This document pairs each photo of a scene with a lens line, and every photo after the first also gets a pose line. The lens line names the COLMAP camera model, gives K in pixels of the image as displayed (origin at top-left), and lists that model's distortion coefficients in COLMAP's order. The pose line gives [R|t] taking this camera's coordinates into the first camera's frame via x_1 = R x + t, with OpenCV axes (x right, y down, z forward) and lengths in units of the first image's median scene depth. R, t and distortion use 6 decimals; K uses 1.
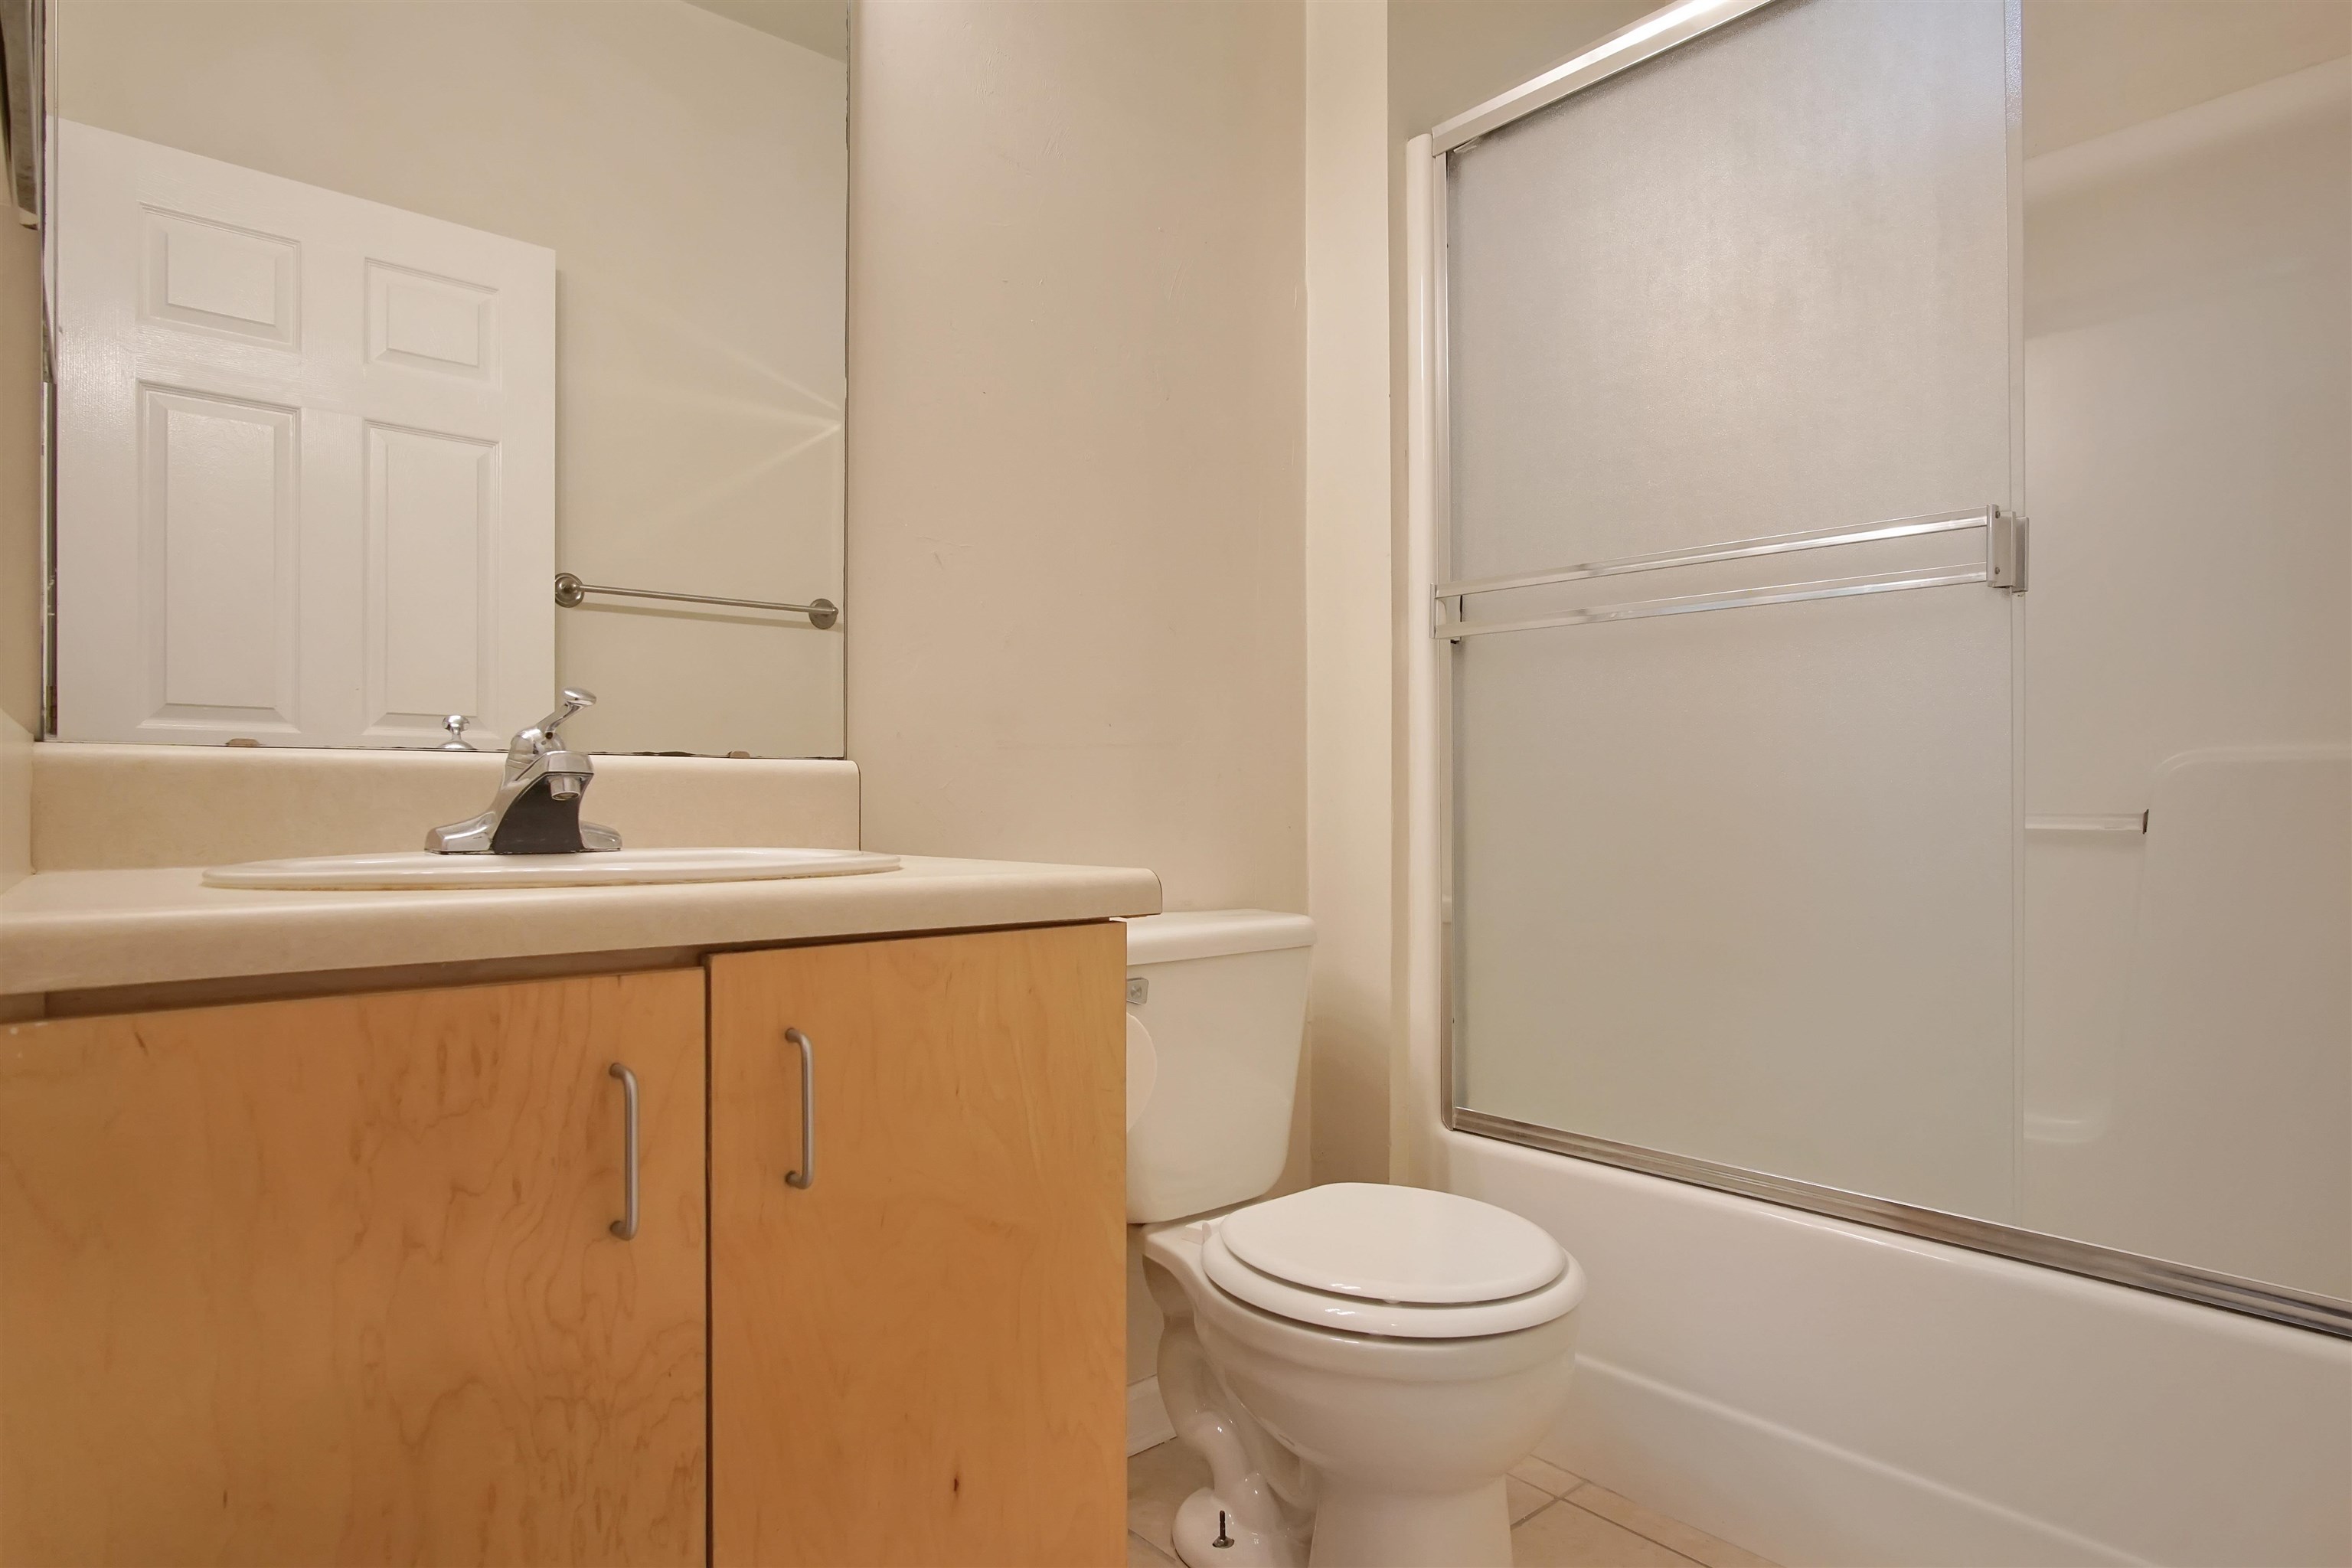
lens RADIAL K [[1270.4, 0, 1154.4], [0, 1270.4, 849.1], [0, 0, 1]] dist [-0.022721, 0.001401]
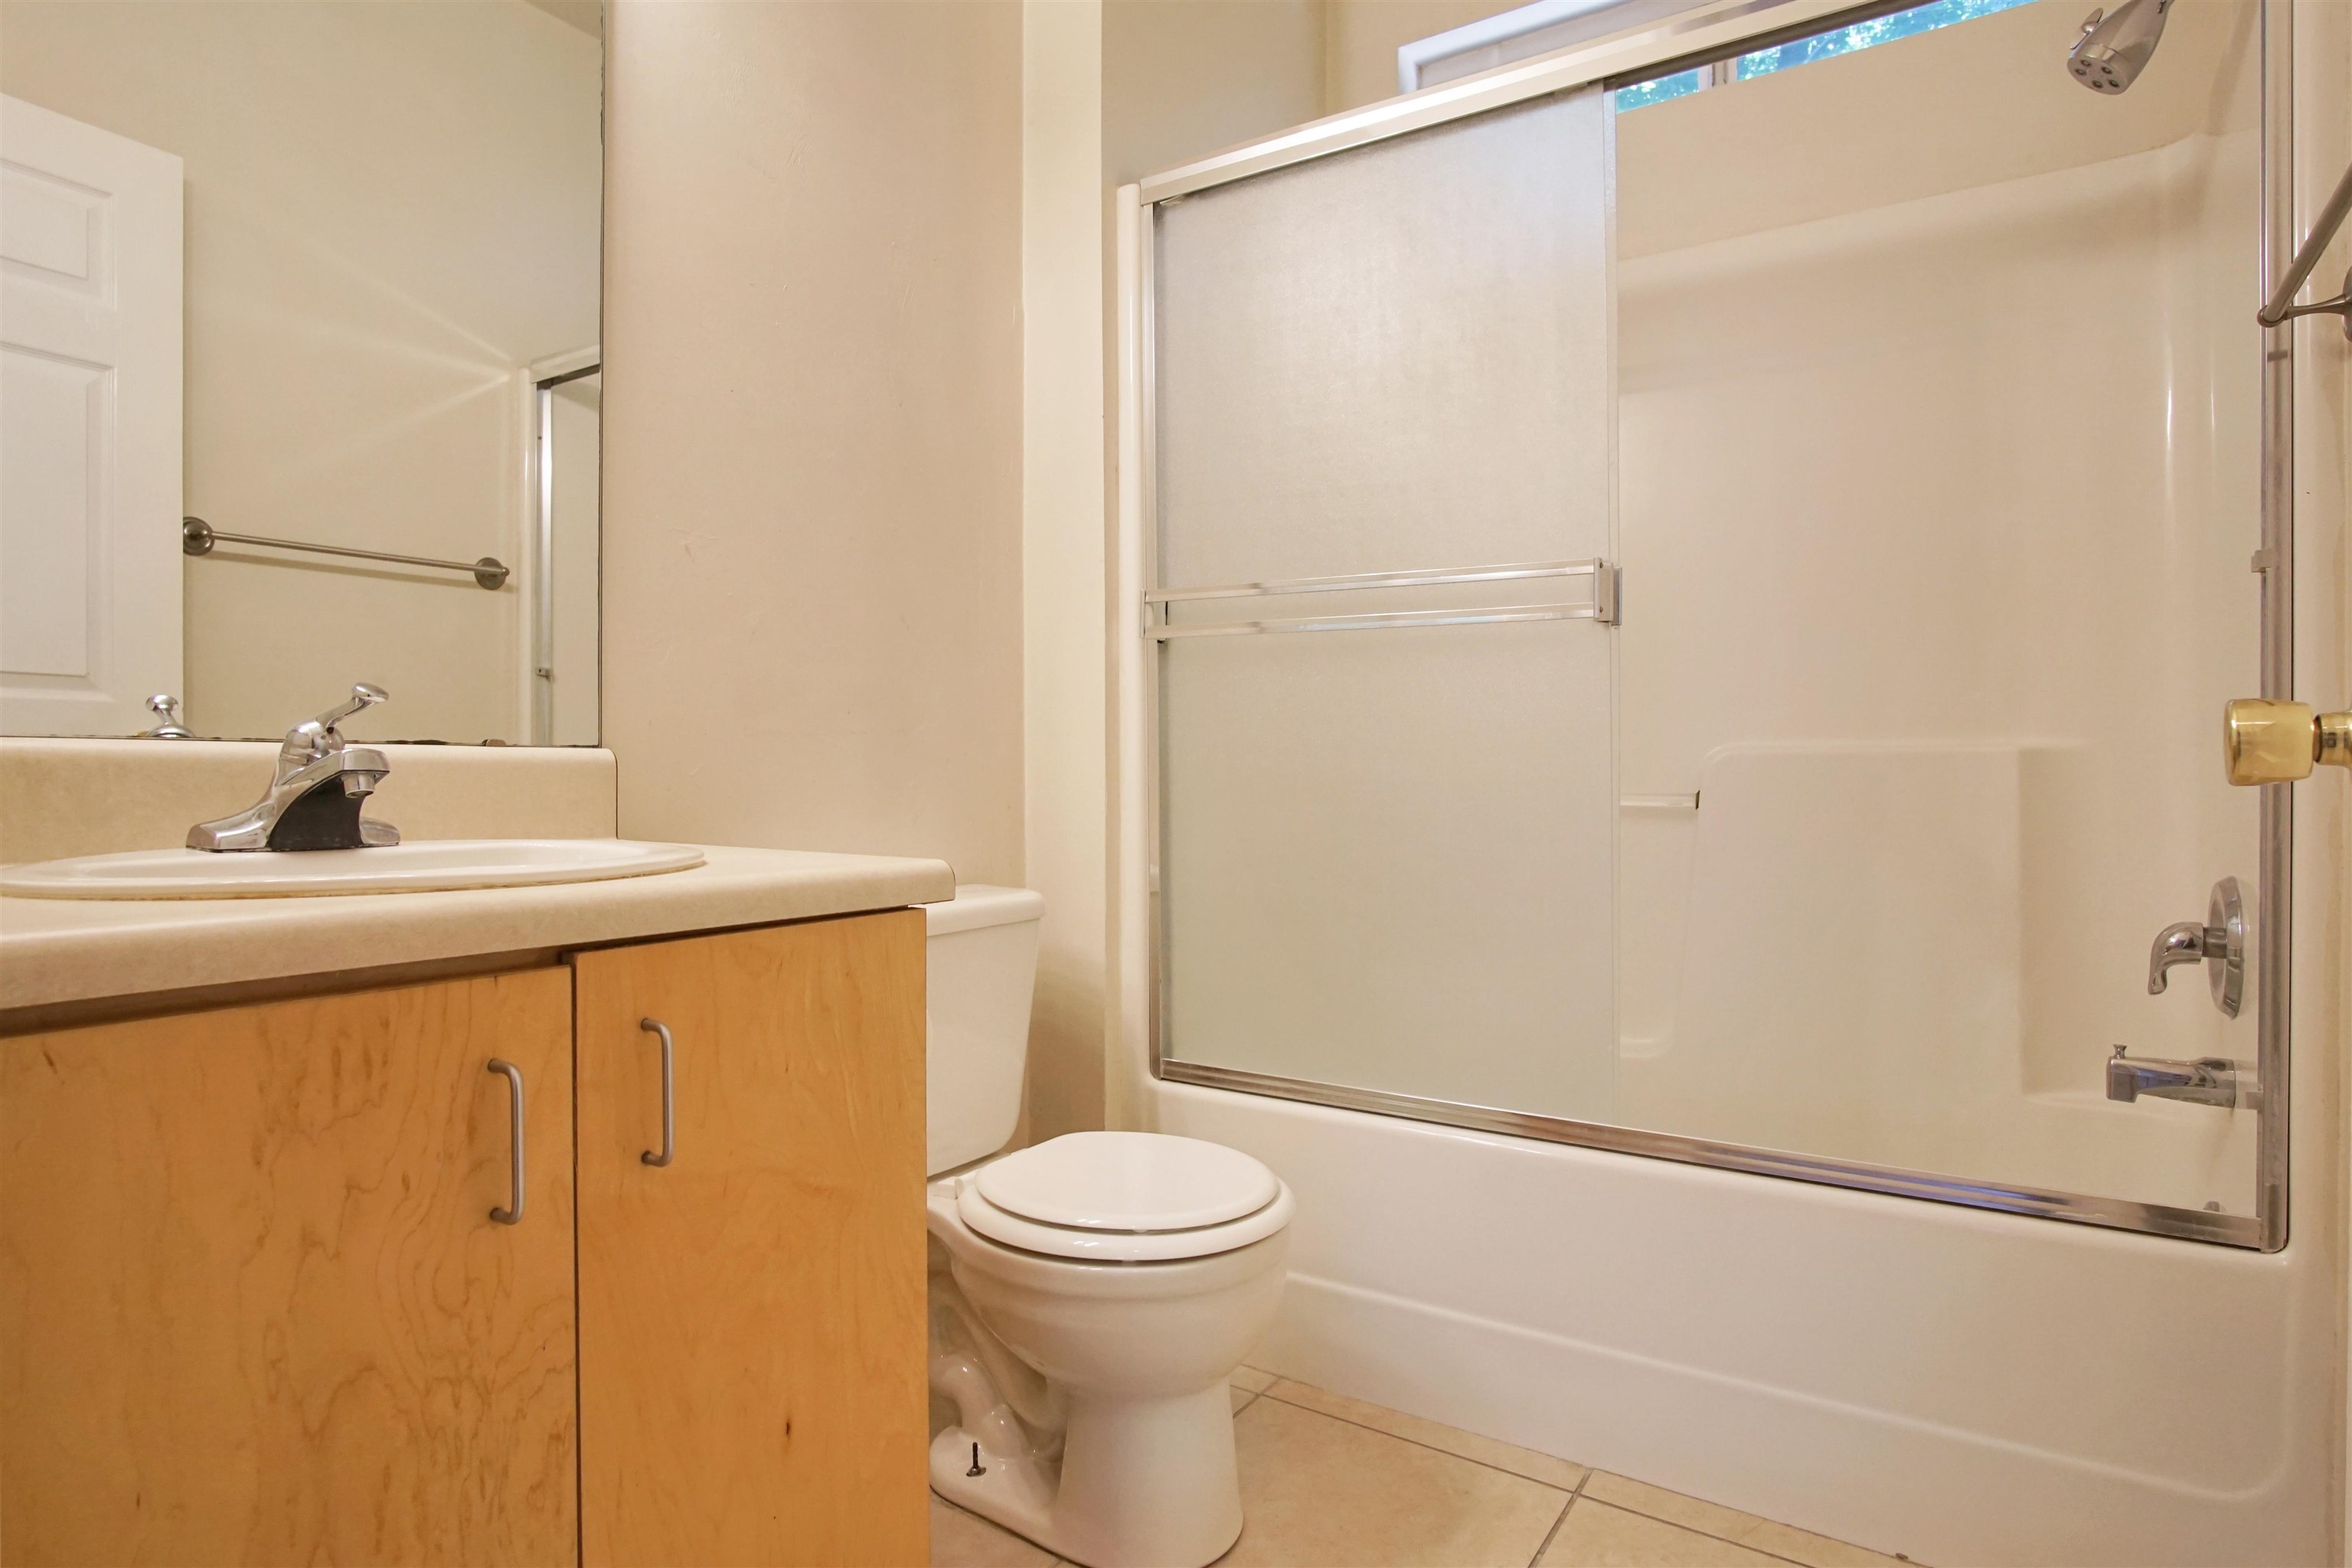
lens RADIAL K [[1270.4, 0, 1179.4], [0, 1270.4, 789.7], [0, 0, 1]] dist [-0.022721, 0.001401]
pose [[0.956207, 0.005400, 0.292641, -0.105297], [-0.001066, 0.999887, -0.014967, -0.023486], [-0.292689, 0.014000, 0.956105, -0.105429]]
